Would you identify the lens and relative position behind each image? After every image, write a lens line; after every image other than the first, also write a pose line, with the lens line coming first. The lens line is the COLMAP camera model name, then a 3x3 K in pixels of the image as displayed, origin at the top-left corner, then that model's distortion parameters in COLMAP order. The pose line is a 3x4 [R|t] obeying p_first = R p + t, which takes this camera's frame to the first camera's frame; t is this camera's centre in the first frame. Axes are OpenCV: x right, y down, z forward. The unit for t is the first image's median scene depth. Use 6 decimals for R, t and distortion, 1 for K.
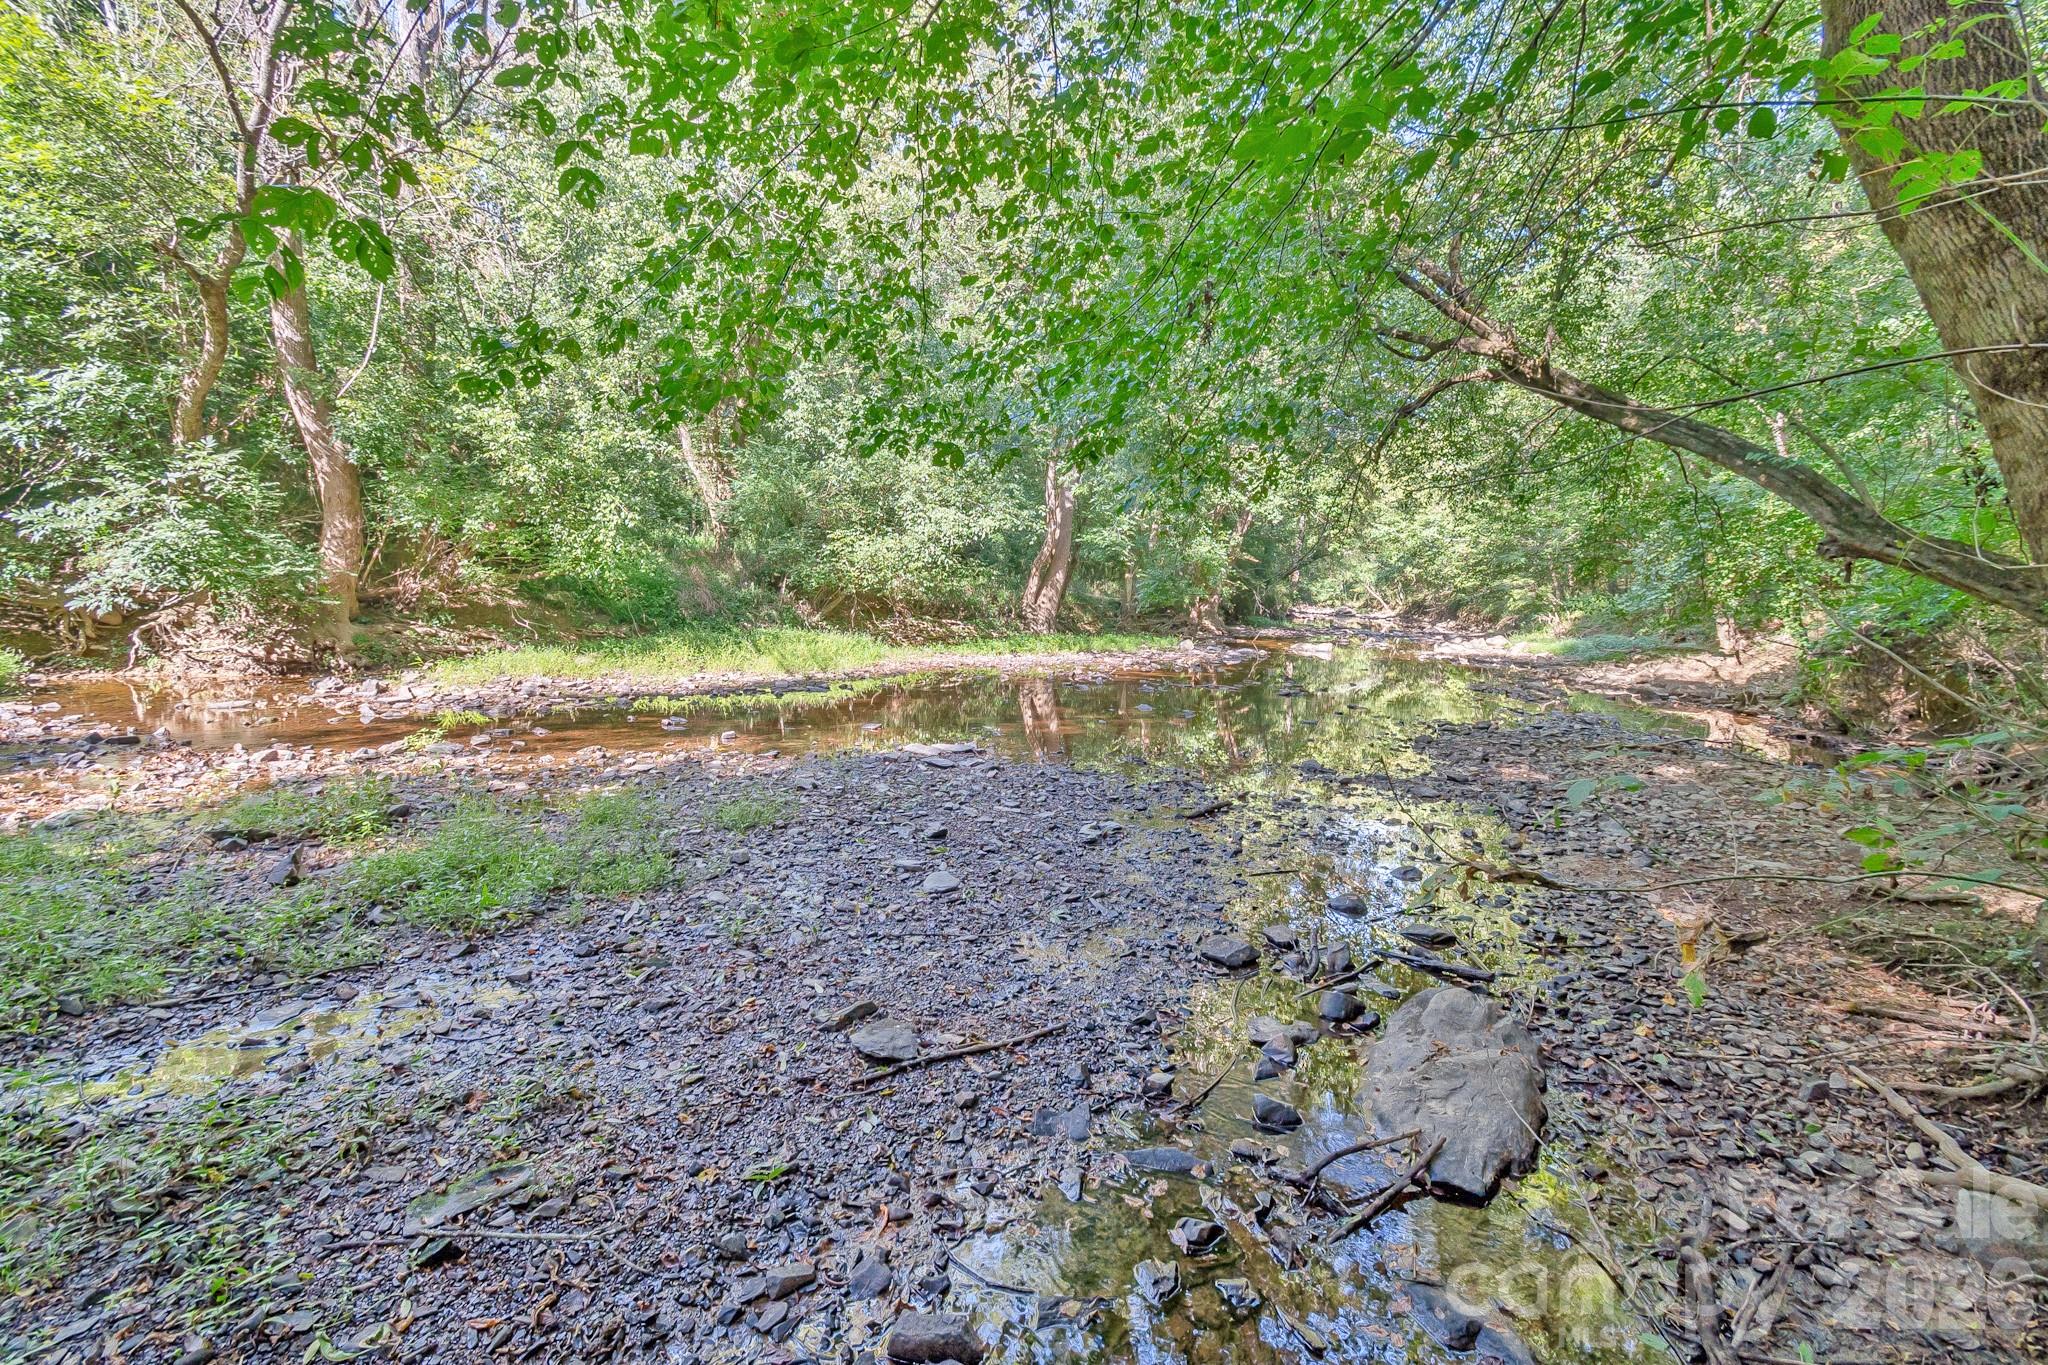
lens RADIAL K [[912.3, 0, 1027.4], [0, 912.3, 679.5], [0, 0, 1]] dist [0.008185, -0.005012]
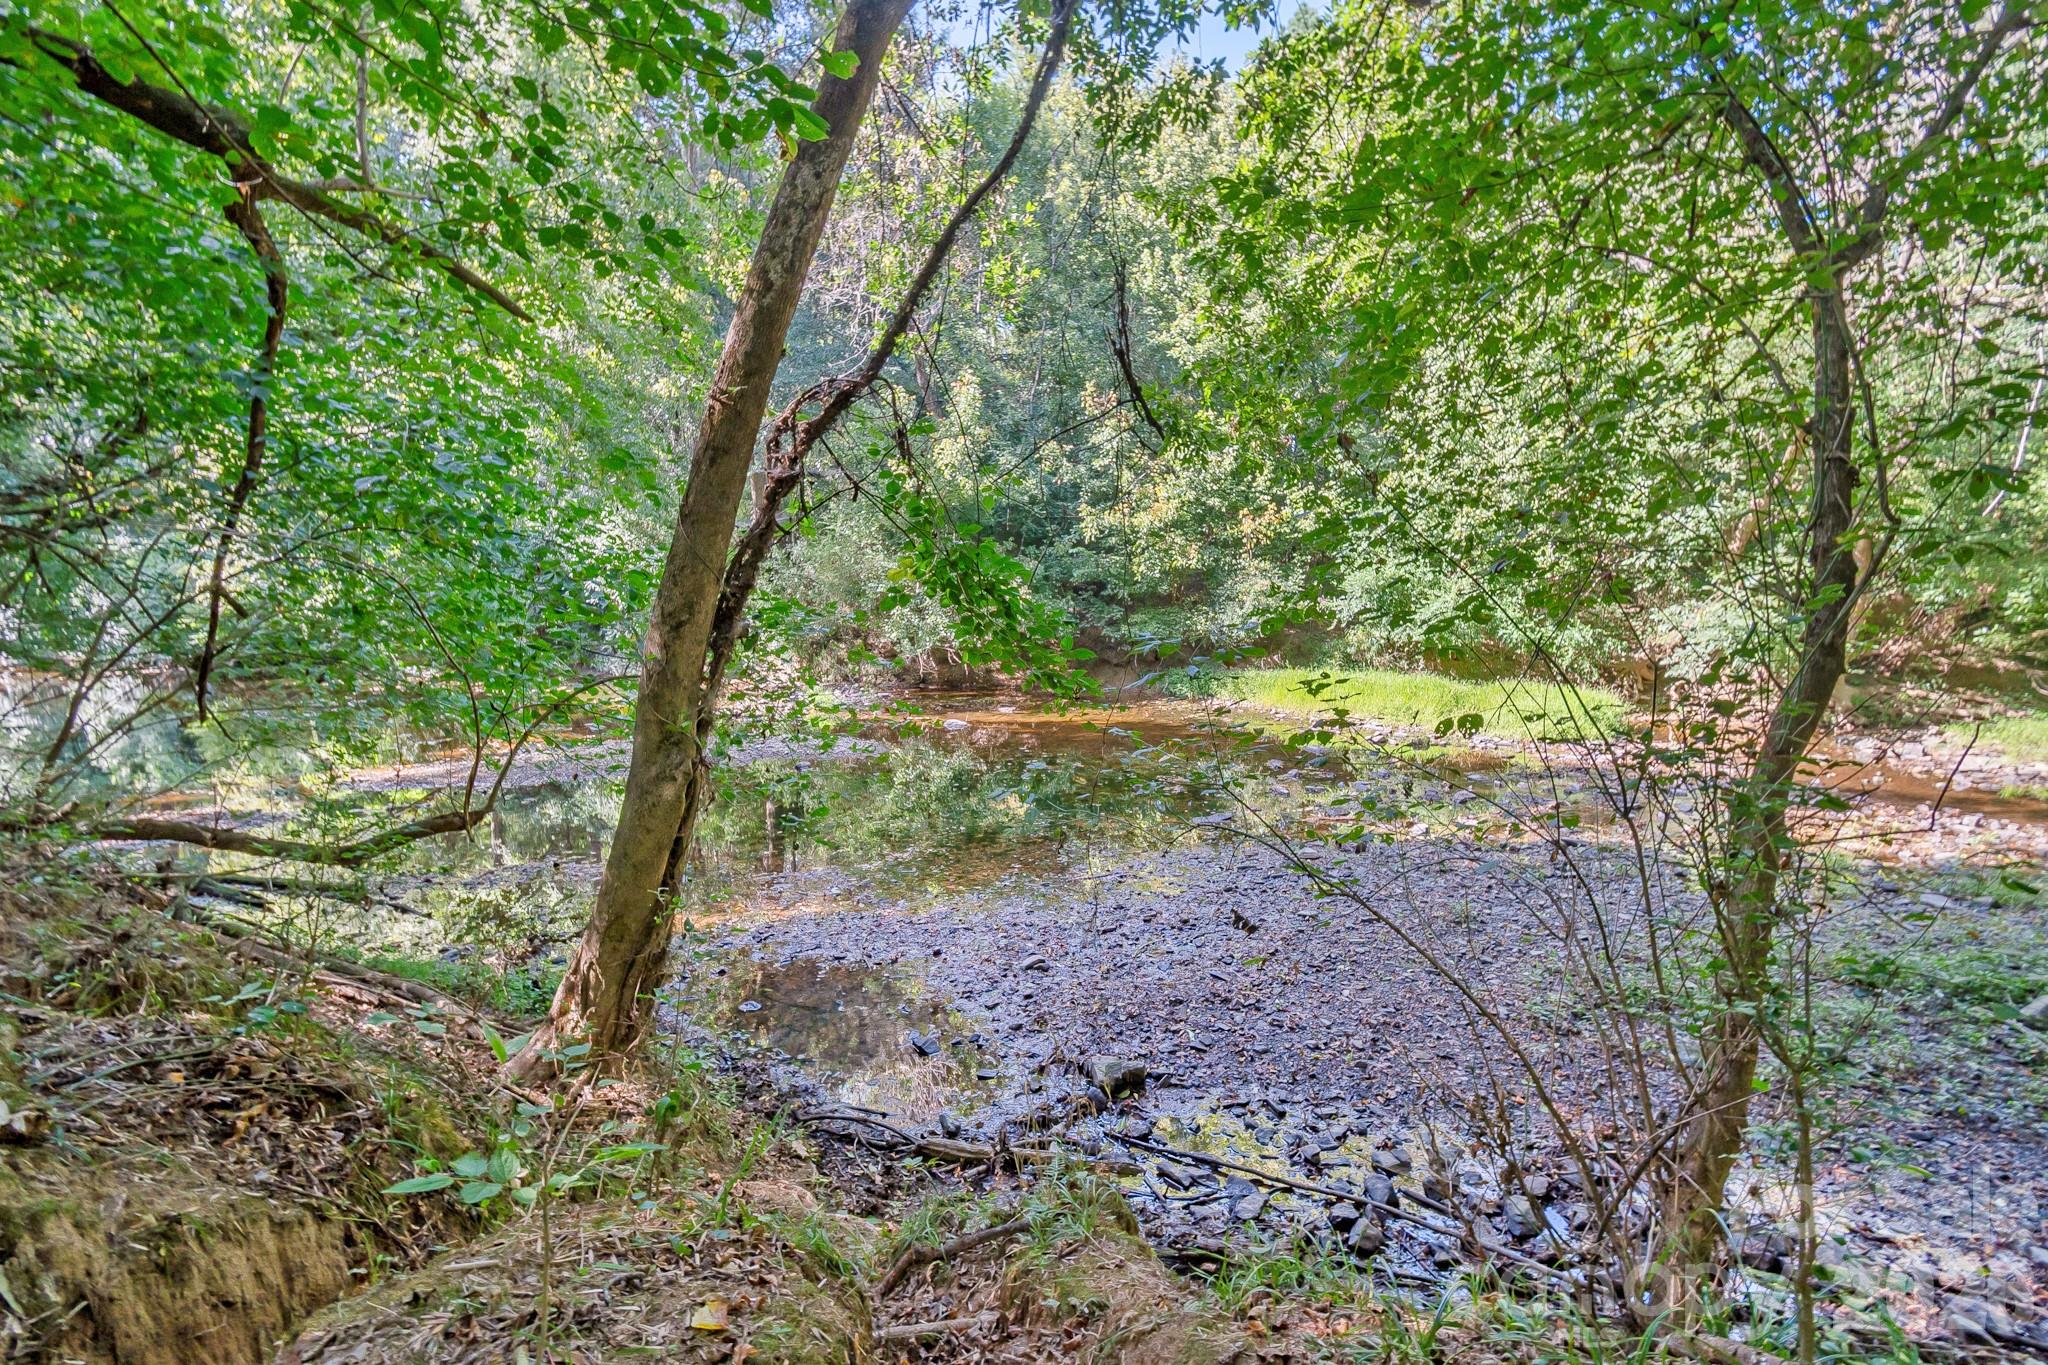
lens RADIAL K [[912.1, 0, 1026.1], [0, 912.1, 682.0], [0, 0, 1]] dist [0.007767, -0.004537]
pose [[0.414898, 0.046206, -0.908694, -0.156396], [-0.055379, 0.998141, 0.025469, -0.047884], [0.908181, 0.039756, 0.416685, -0.523243]]
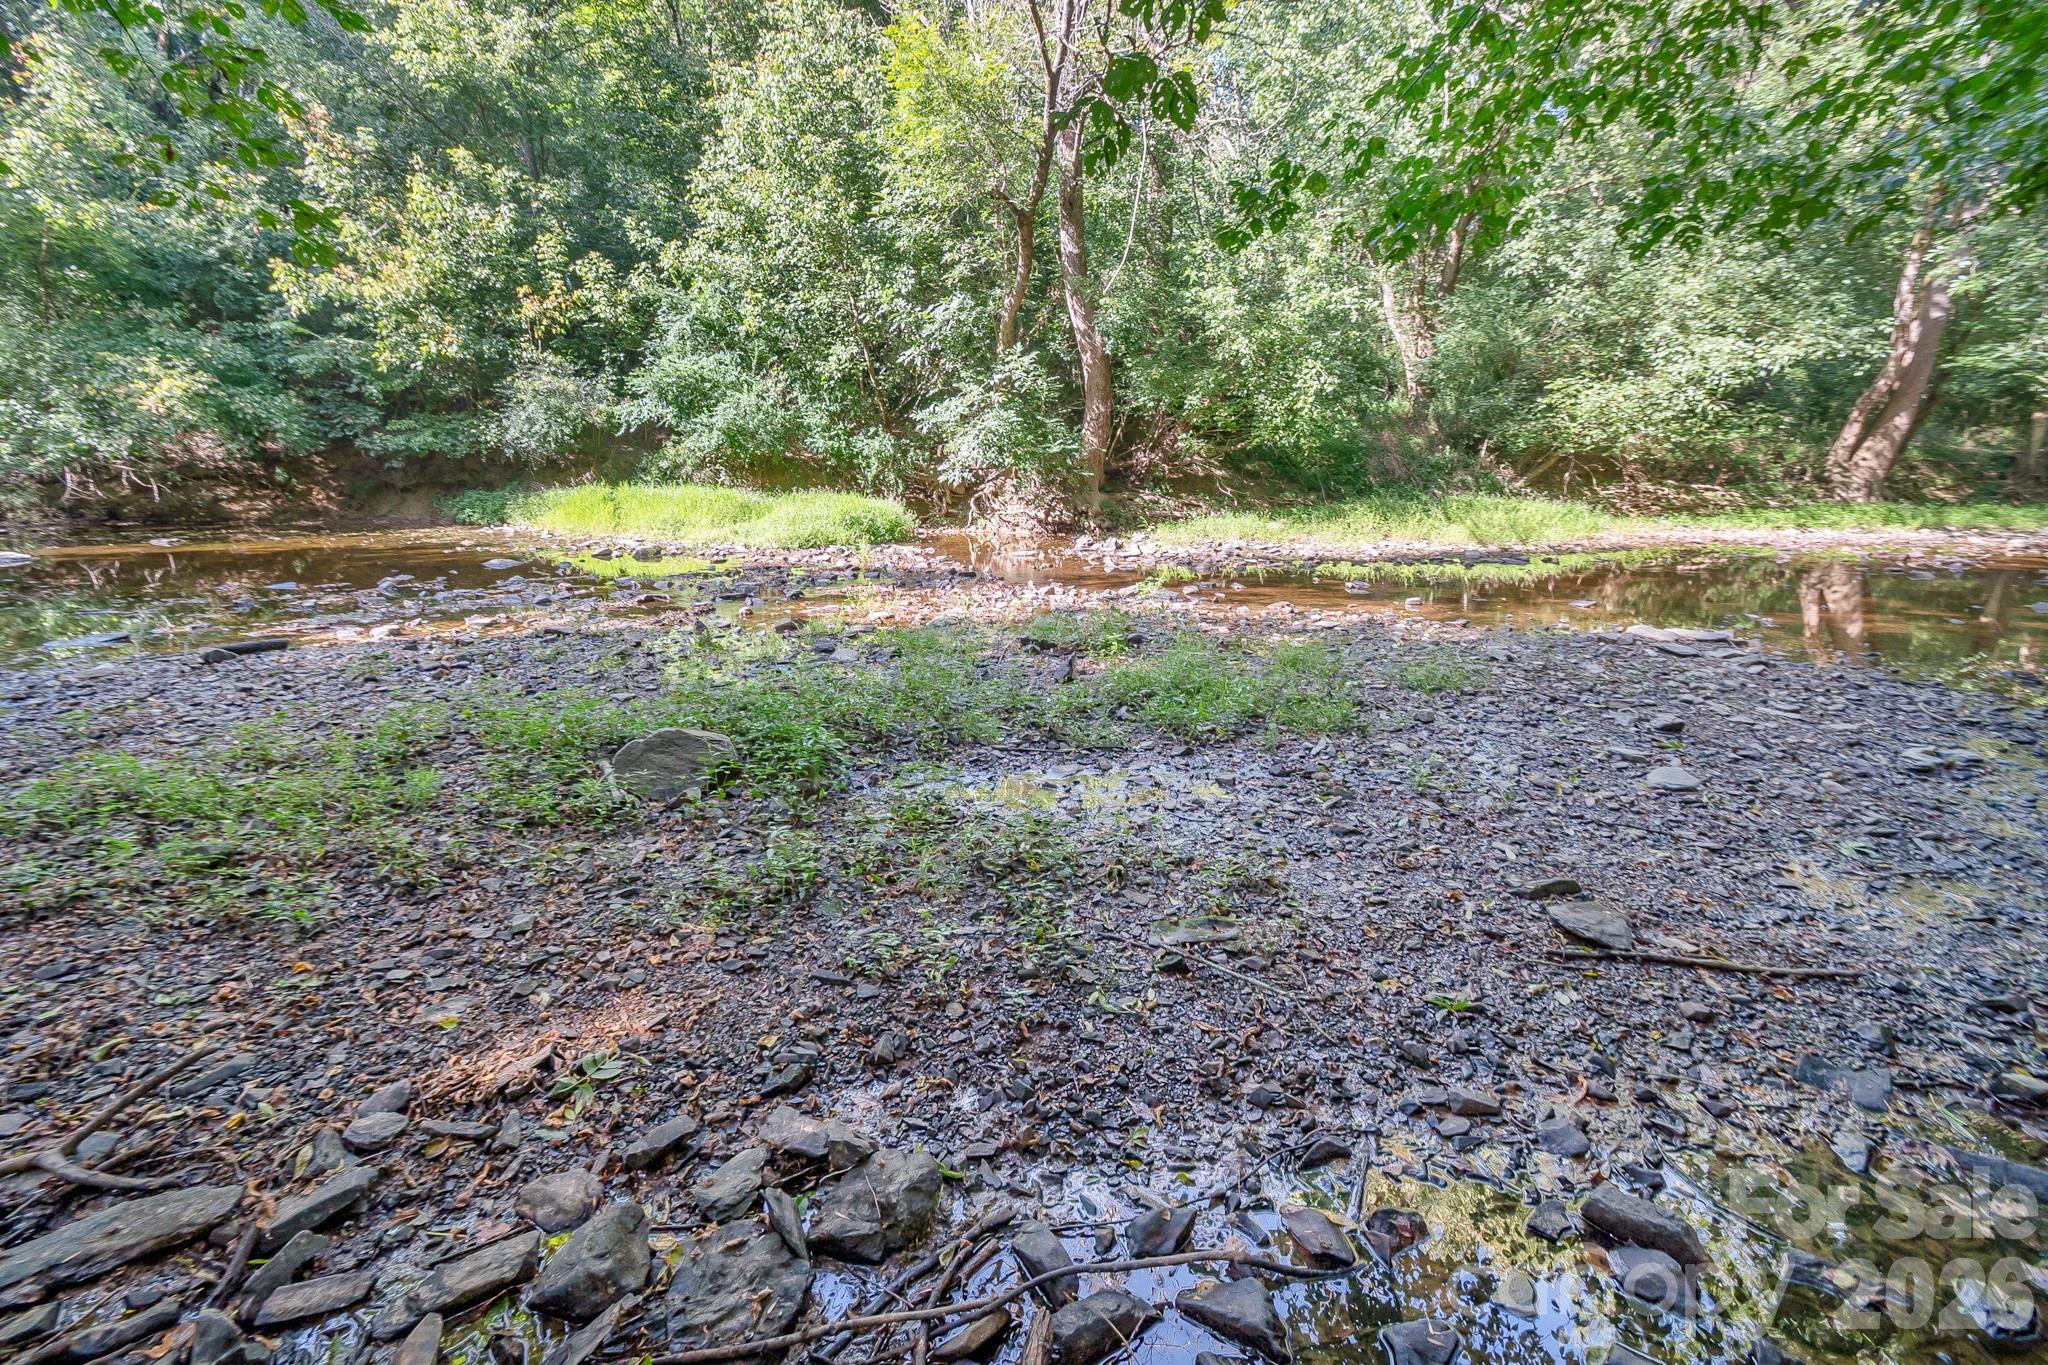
lens RADIAL K [[912.1, 0, 1026.1], [0, 912.1, 682.0], [0, 0, 1]] dist [0.007767, -0.004537]
pose [[0.760882, 0.123188, -0.637090, -0.010338], [-0.035024, 0.988180, 0.149246, 0.013694], [0.647945, -0.091245, 0.756202, -0.007143]]
